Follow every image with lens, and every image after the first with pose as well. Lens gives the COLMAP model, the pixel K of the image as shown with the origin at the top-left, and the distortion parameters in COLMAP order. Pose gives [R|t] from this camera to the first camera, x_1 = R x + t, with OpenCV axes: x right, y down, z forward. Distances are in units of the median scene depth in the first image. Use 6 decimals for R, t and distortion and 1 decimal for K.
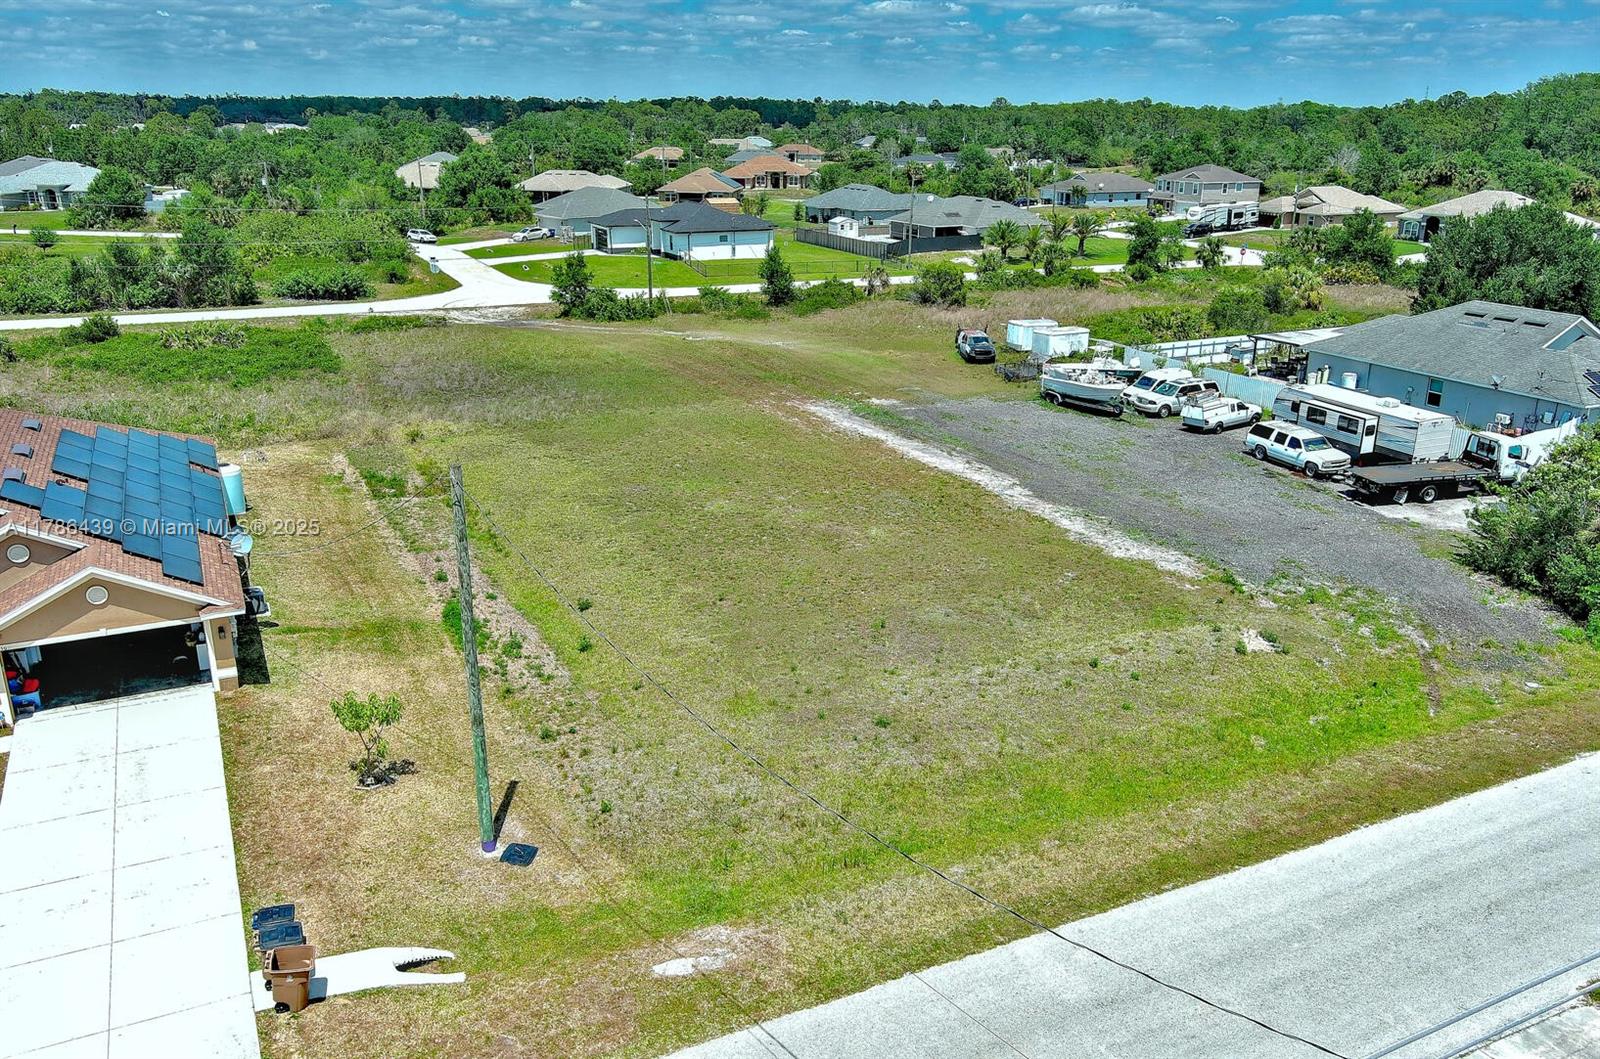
lens RADIAL K [[1257.3, 0, 799.4], [0, 1257.3, 505.2], [0, 0, 1]] dist [0.036825, -0.050021]
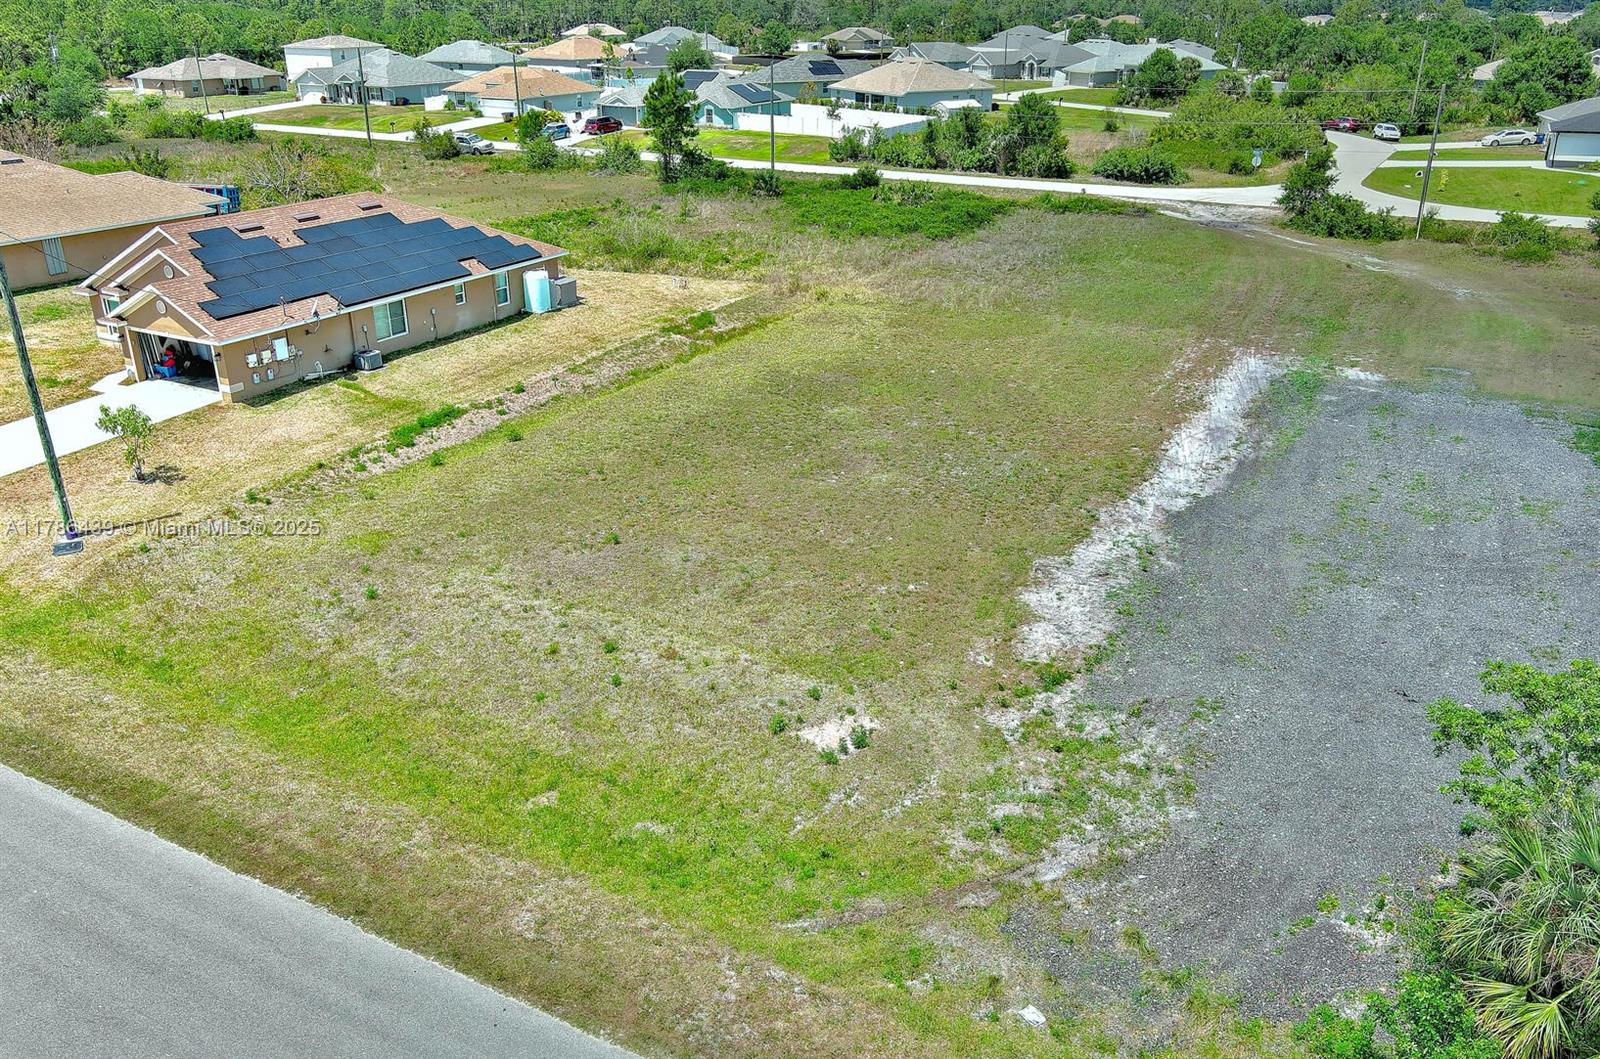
lens RADIAL K [[1249.1, 0, 800.2], [0, 1249.1, 522.2], [0, 0, 1]] dist [0.019460, -0.007764]
pose [[0.575428, 0.308472, -0.757448, 0.391966], [-0.239360, 0.949110, 0.204687, -0.062838], [0.782042, 0.063520, 0.619980, 0.267406]]
